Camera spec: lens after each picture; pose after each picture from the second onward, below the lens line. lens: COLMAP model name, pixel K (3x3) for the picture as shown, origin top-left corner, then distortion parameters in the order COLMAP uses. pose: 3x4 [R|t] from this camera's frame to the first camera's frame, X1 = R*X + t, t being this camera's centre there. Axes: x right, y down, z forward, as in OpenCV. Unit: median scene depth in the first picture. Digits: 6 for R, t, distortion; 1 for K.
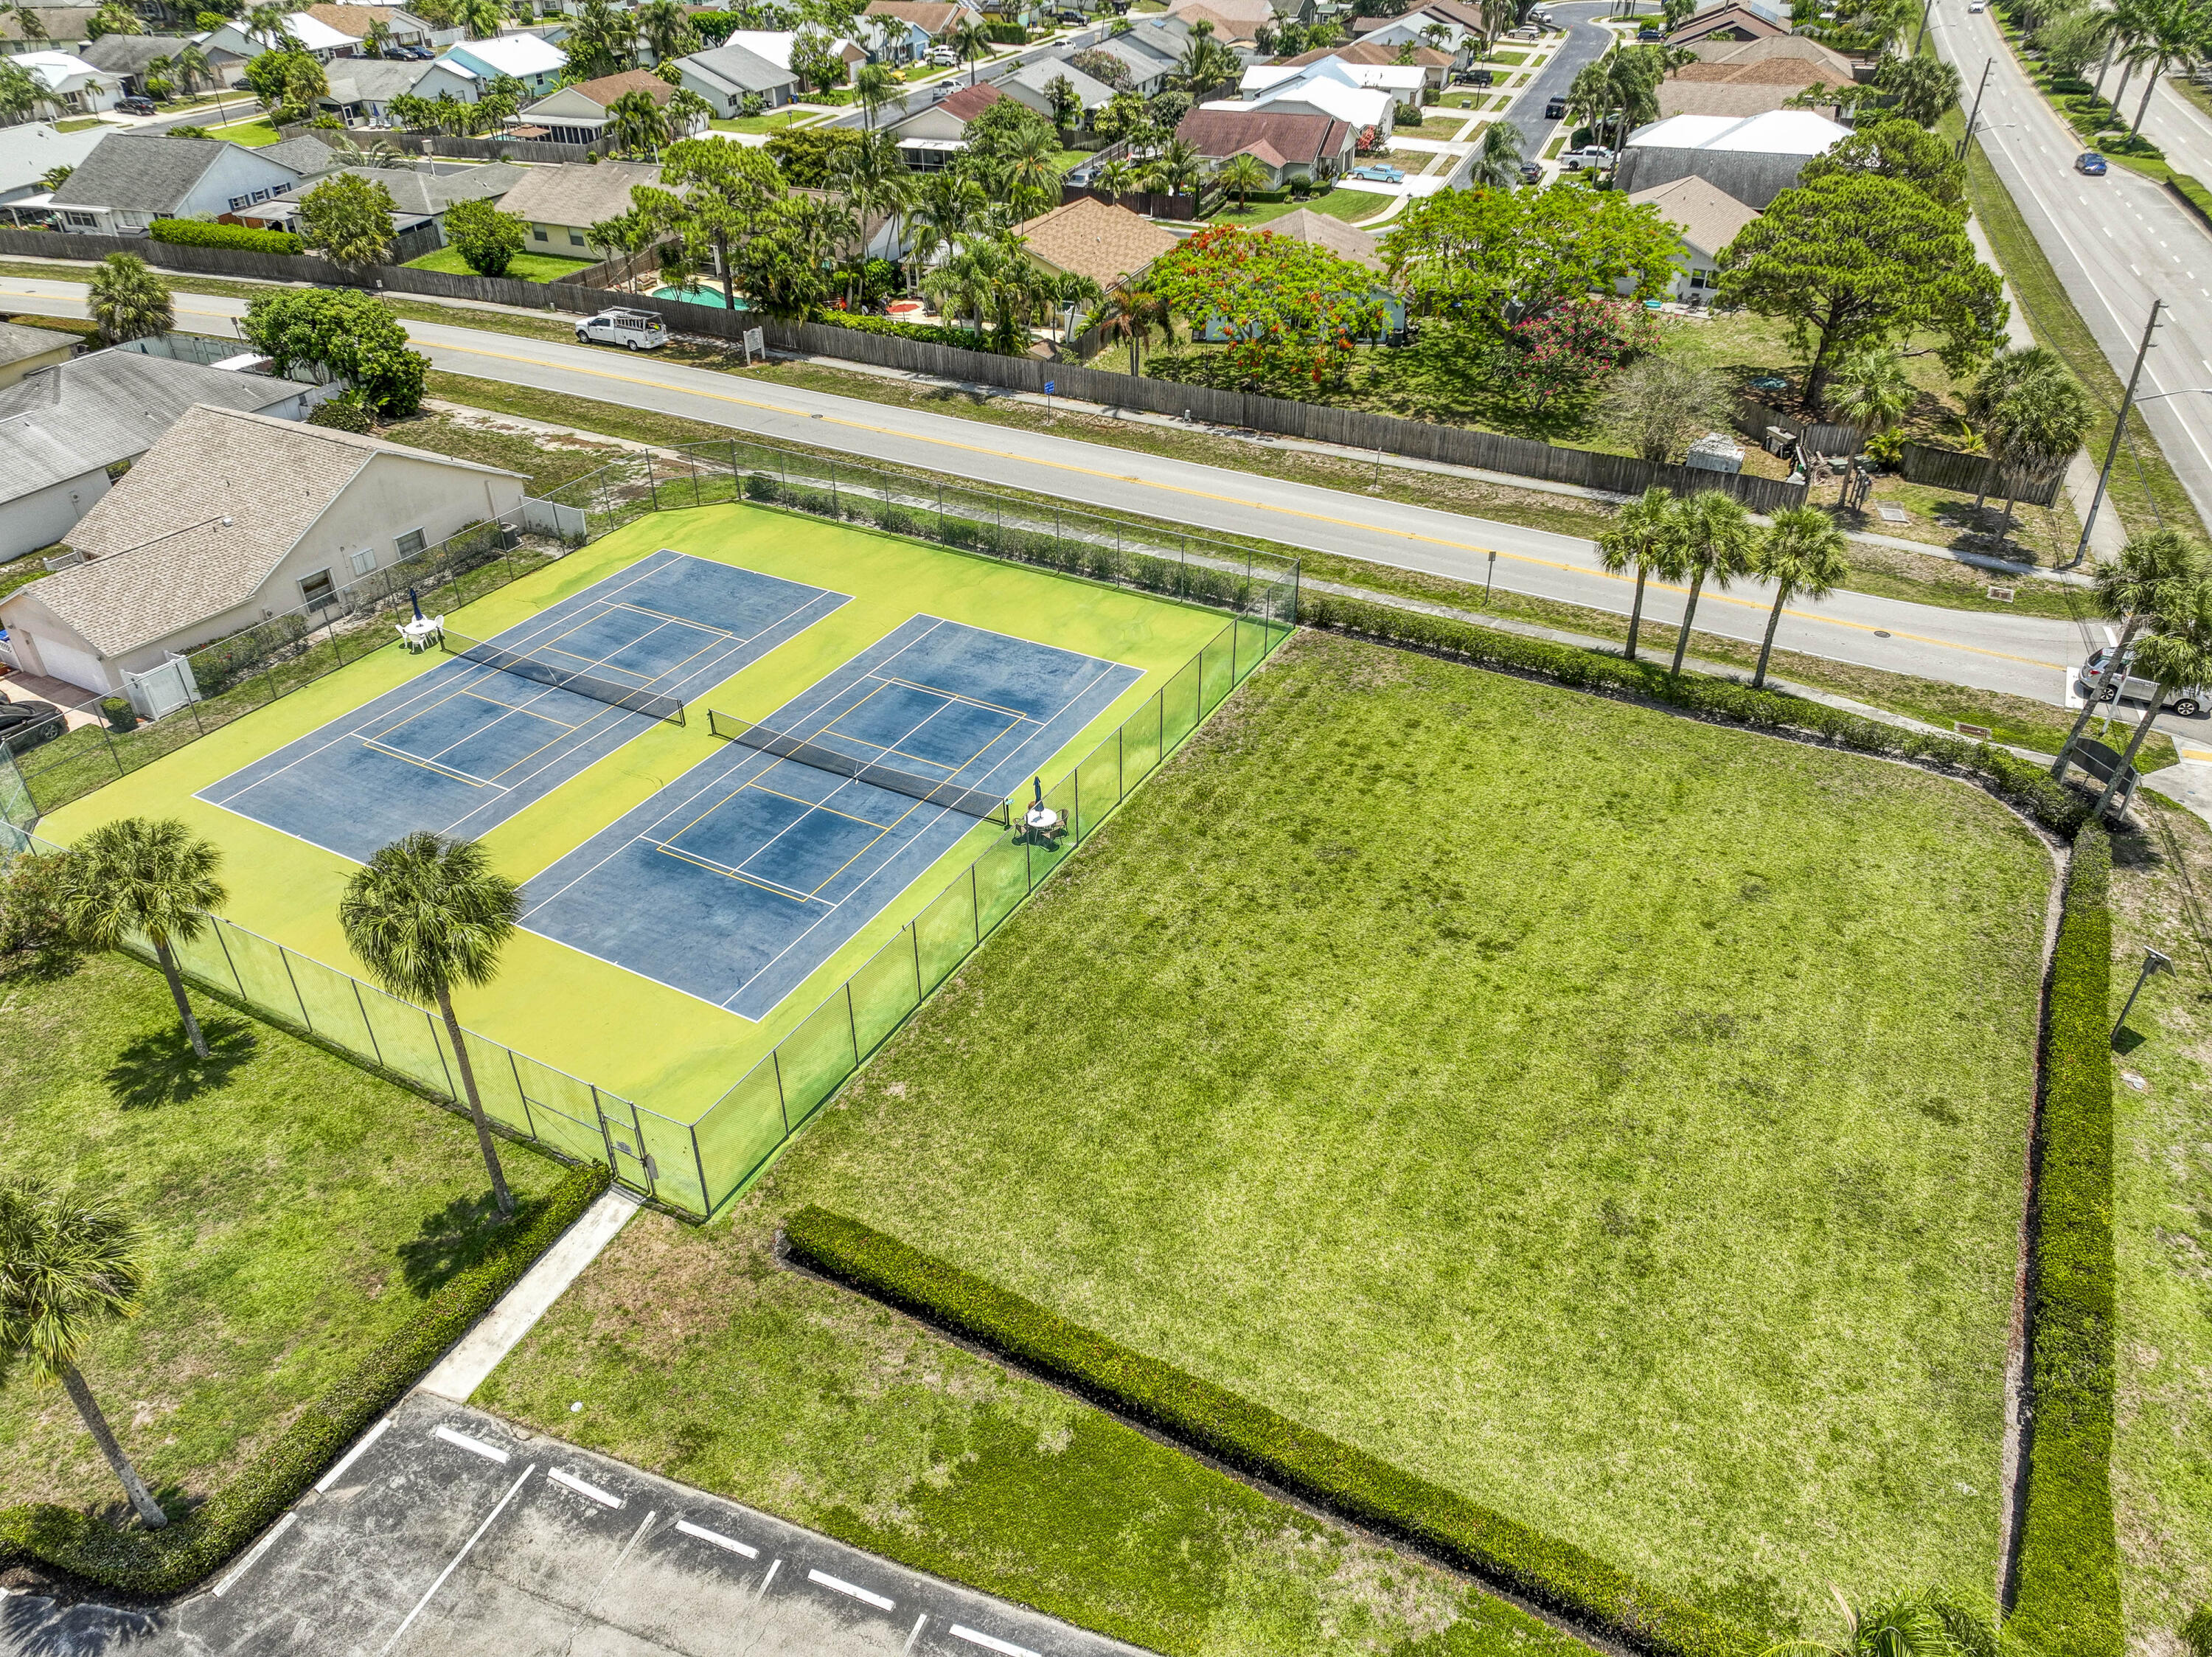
lens RADIAL K [[1544.8, 0, 1106.0], [0, 1544.8, 828.5], [0, 0, 1]] dist [0.001624, 0.002585]
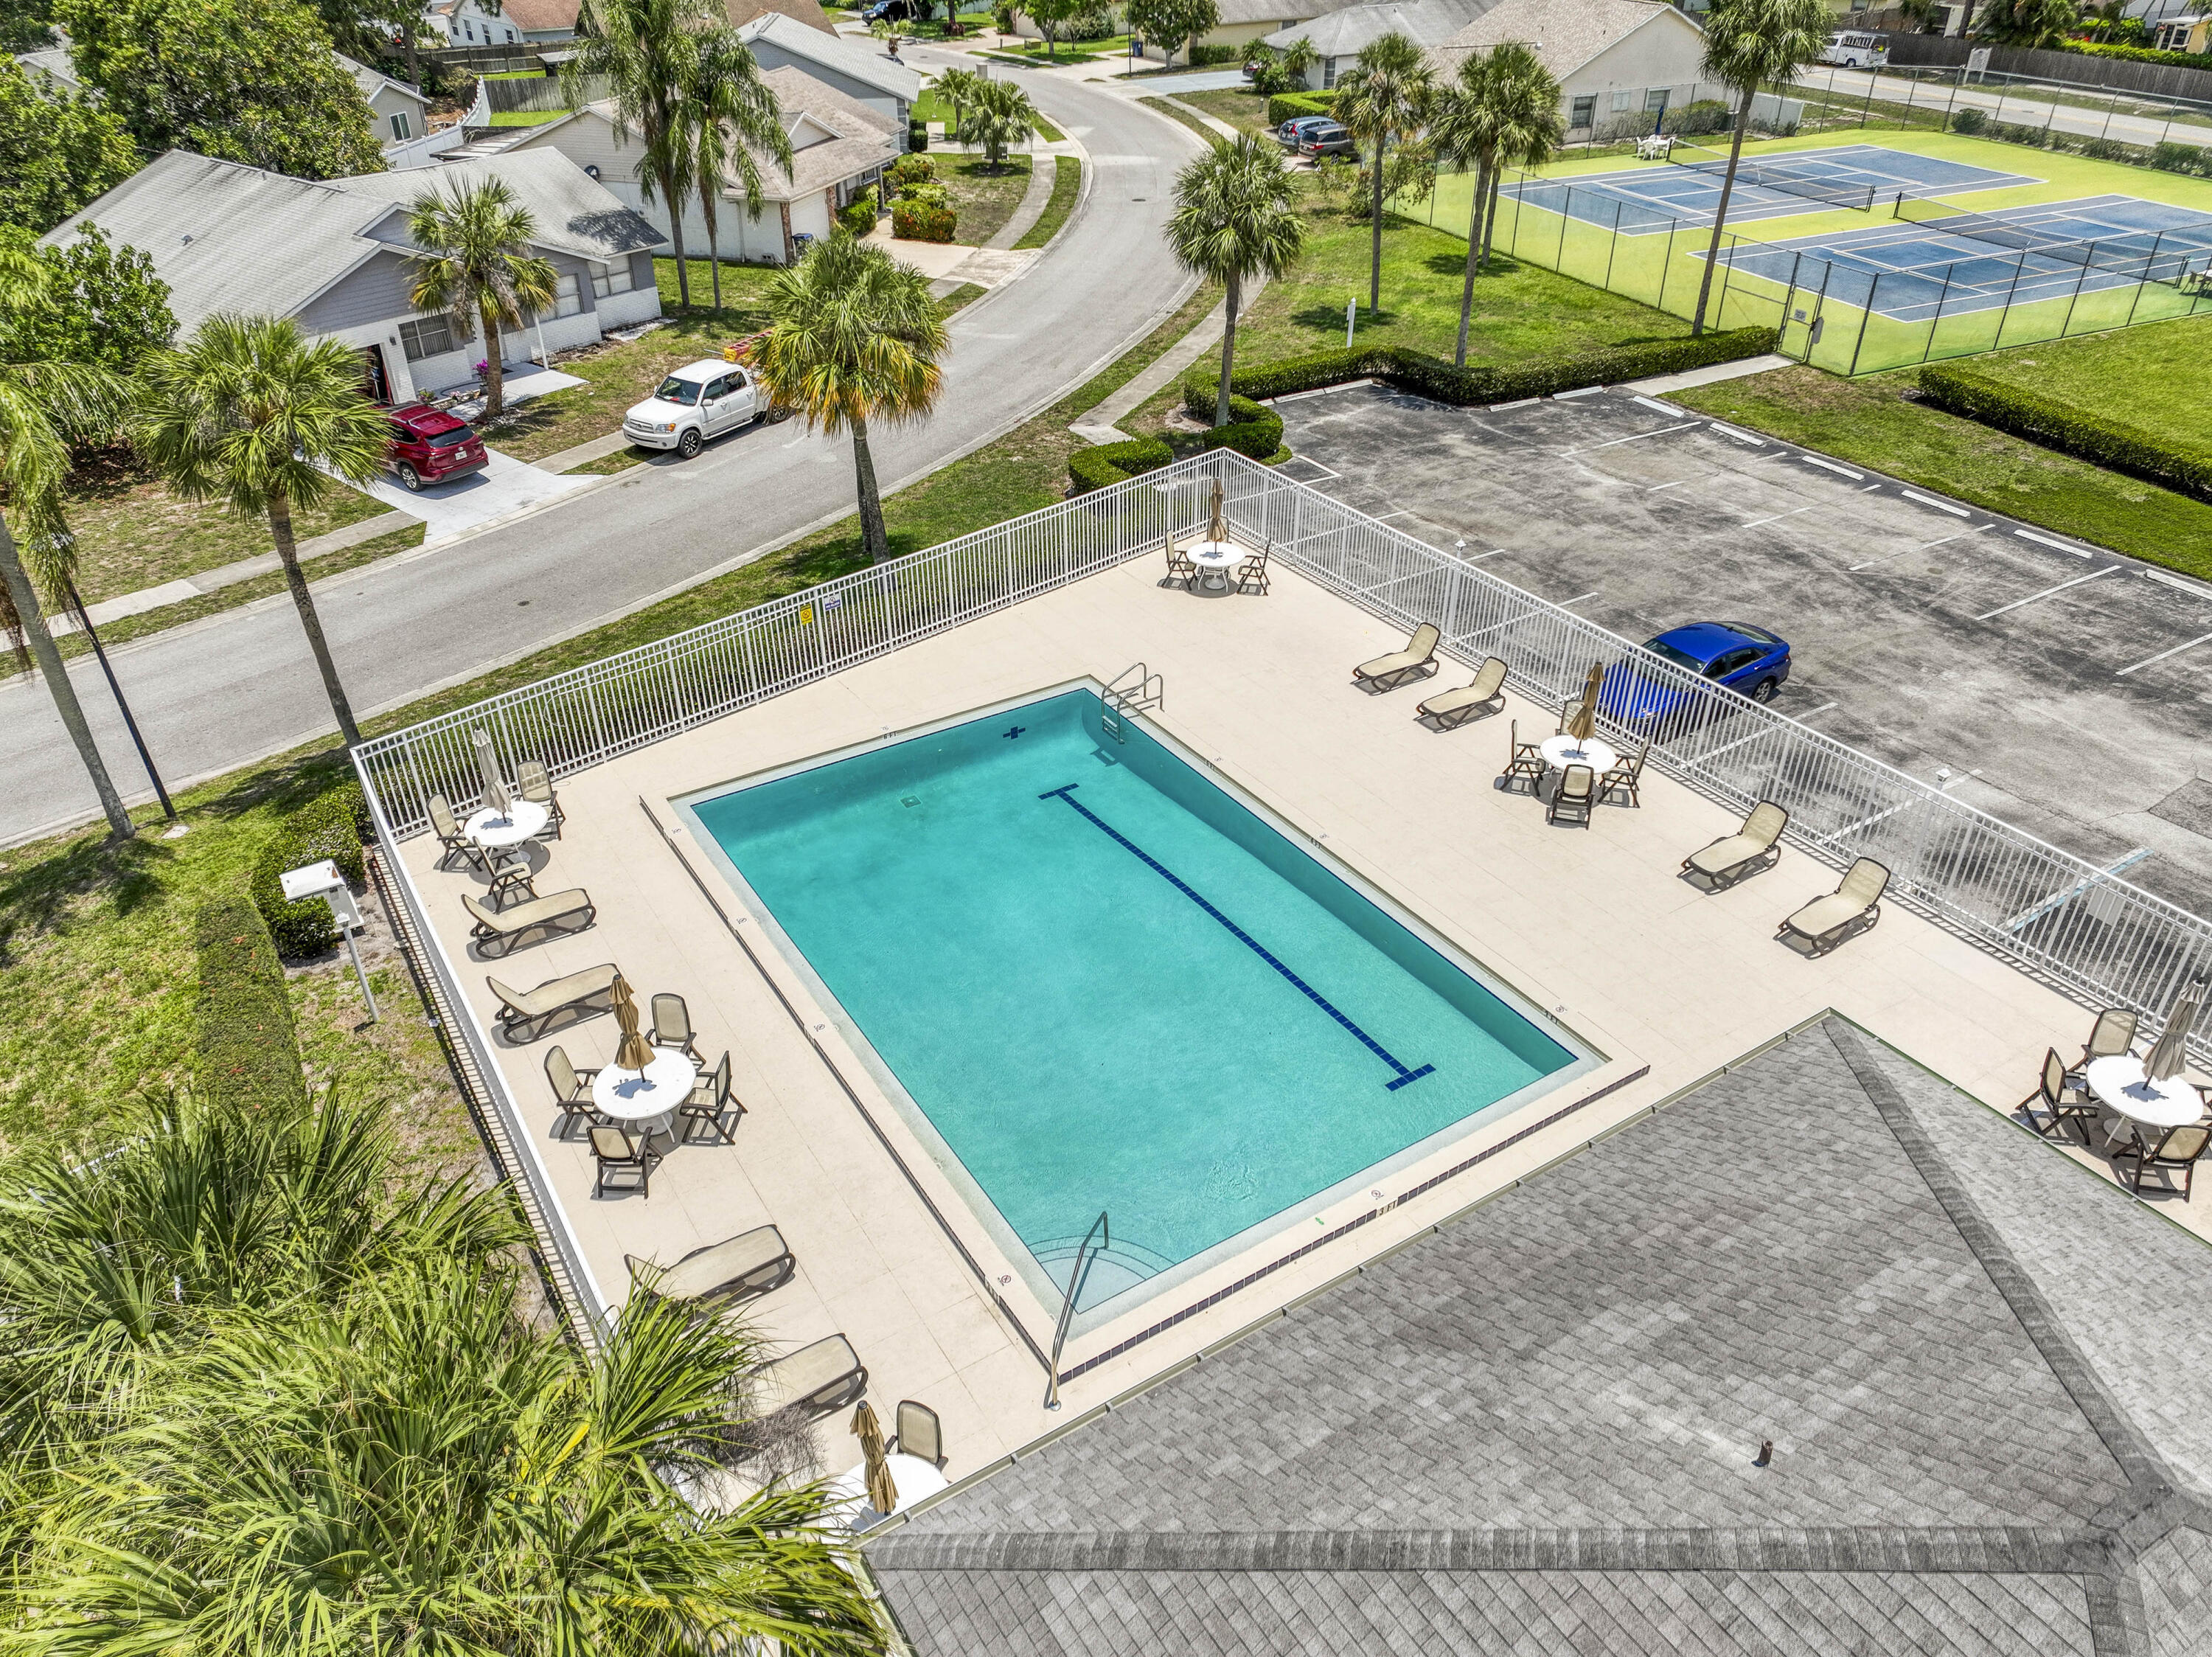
lens RADIAL K [[1544.8, 0, 1106.0], [0, 1544.8, 828.5], [0, 0, 1]] dist [0.001624, 0.002585]
pose [[0.790748, 0.318408, -0.522814, 0.024183], [-0.319552, 0.943179, 0.091104, 0.406496], [0.522115, 0.095026, 0.847564, -0.209433]]
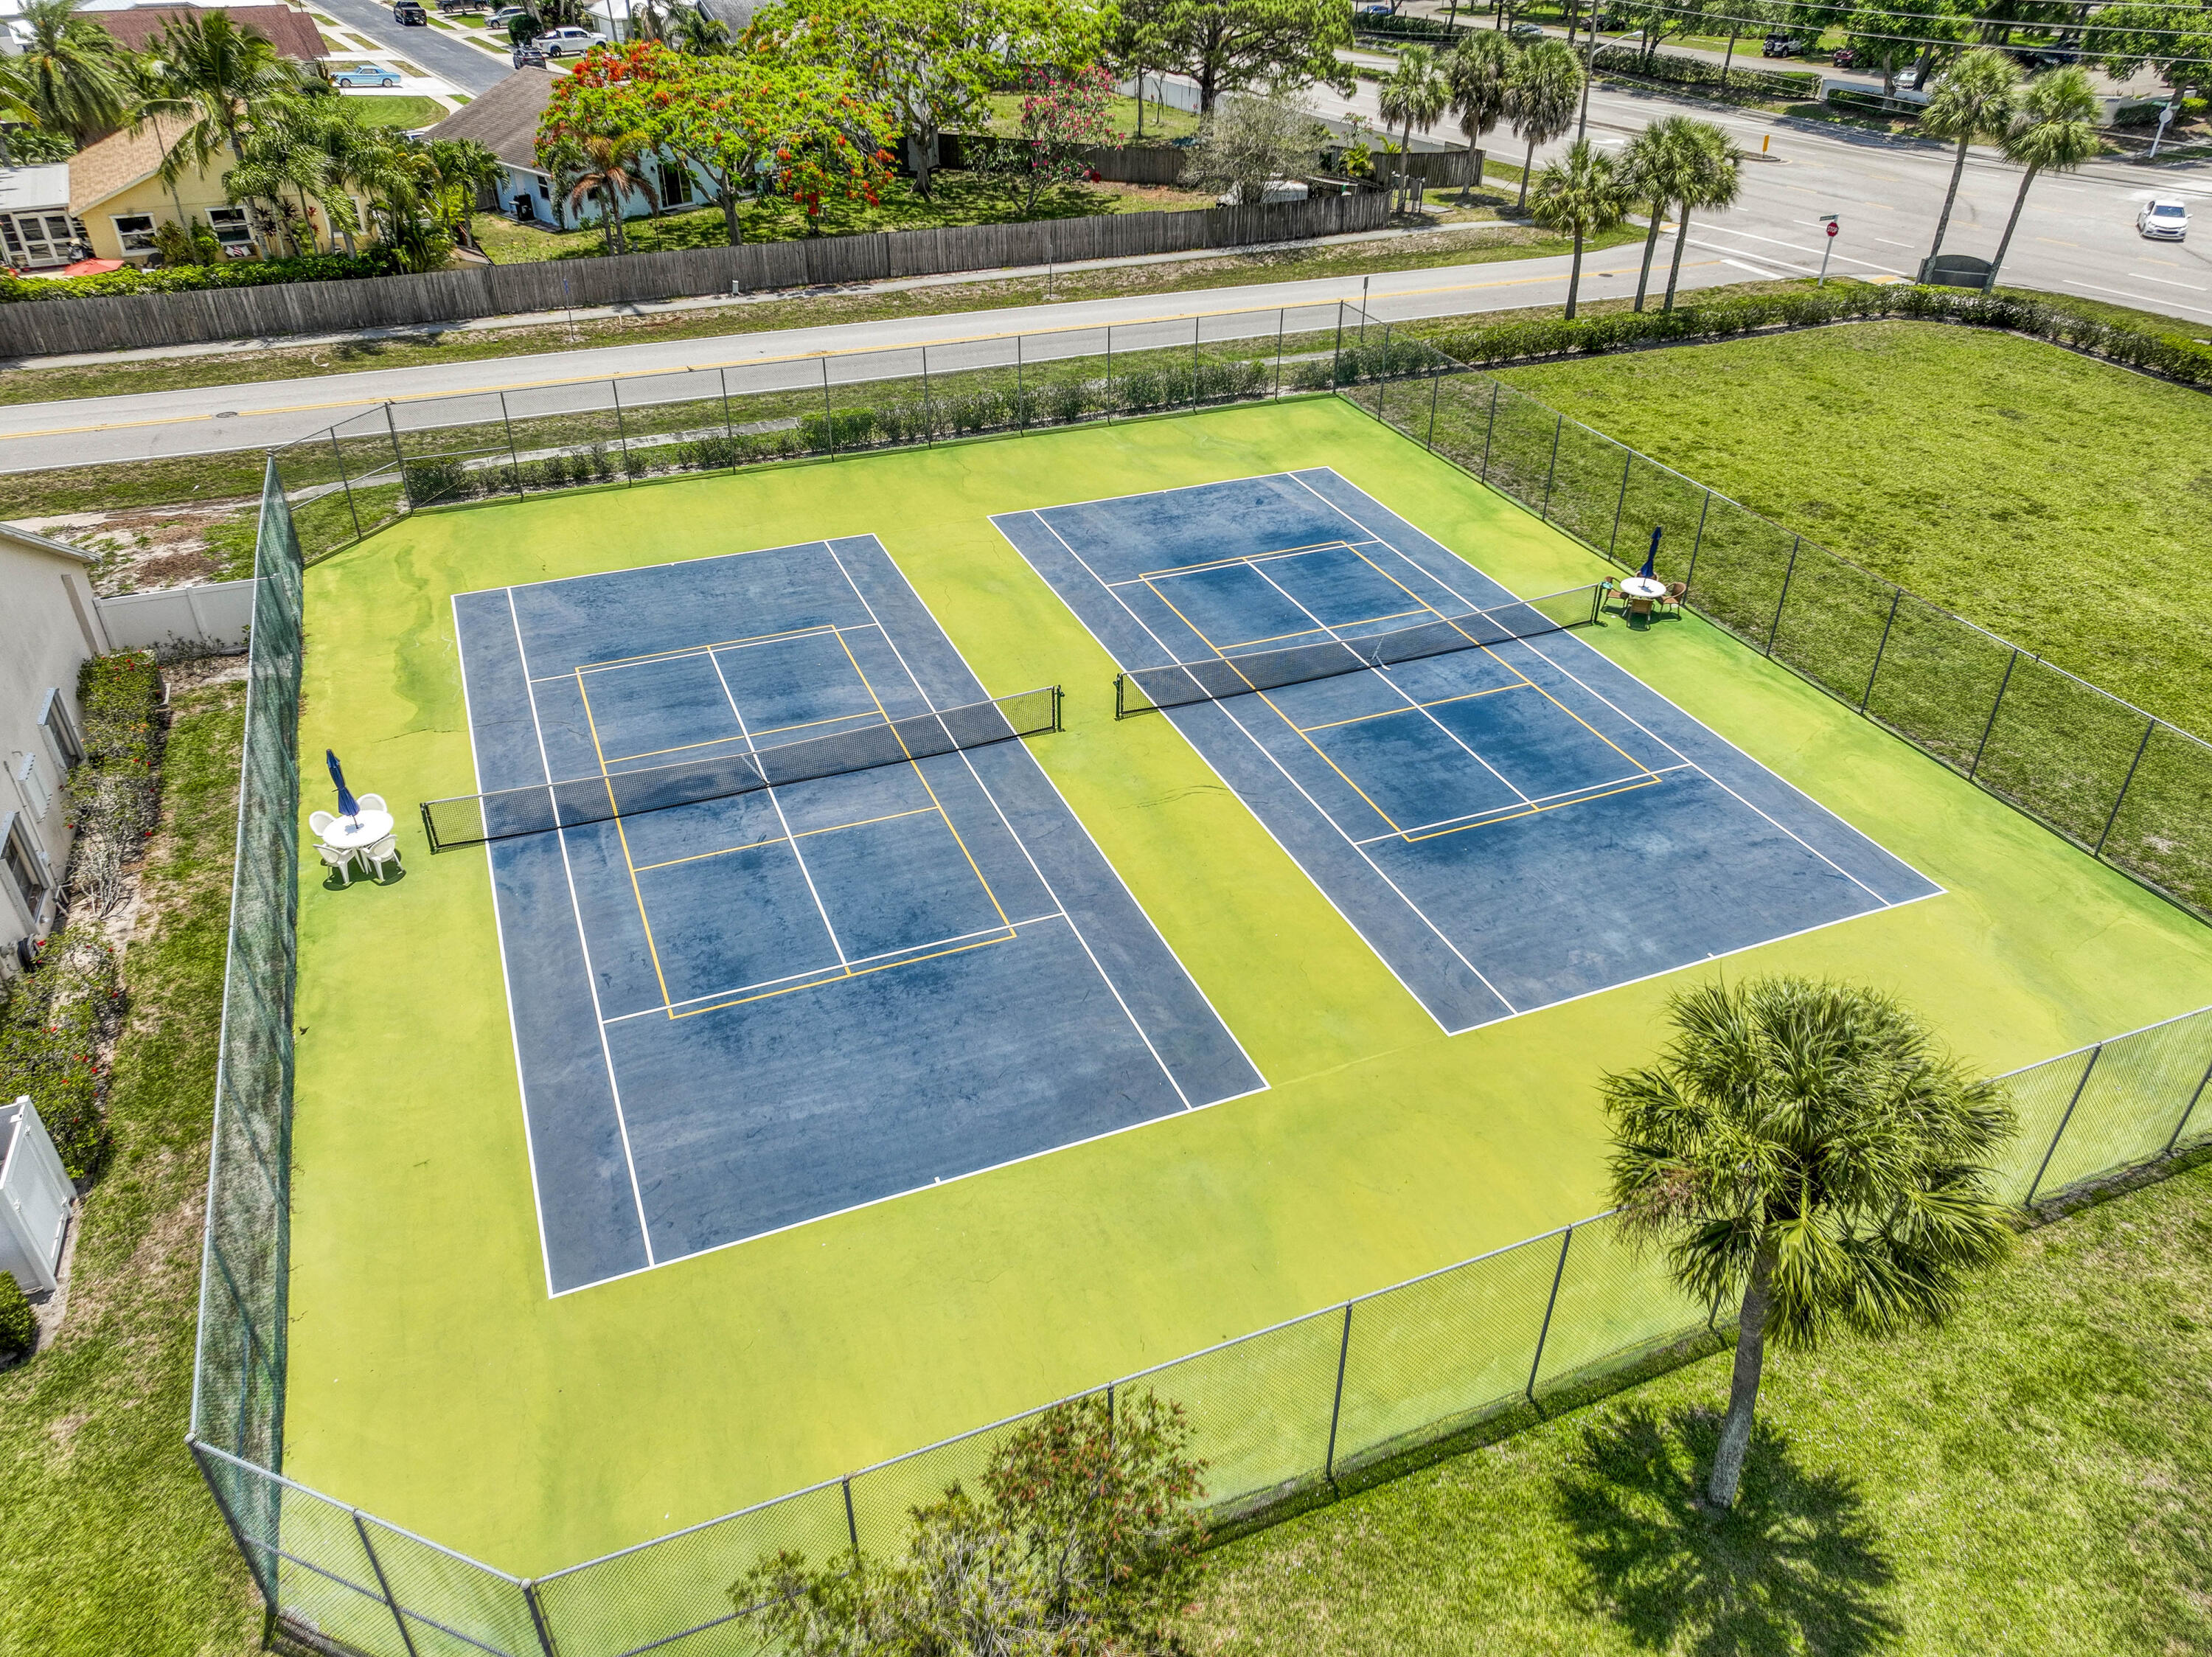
lens RADIAL K [[1544.8, 0, 1106.0], [0, 1544.8, 828.5], [0, 0, 1]] dist [0.001624, 0.002585]
pose [[0.624487, -0.421463, 0.657560, -0.623538], [0.424476, 0.889862, 0.167230, -0.116043], [-0.655619, 0.174685, 0.734608, 0.528941]]
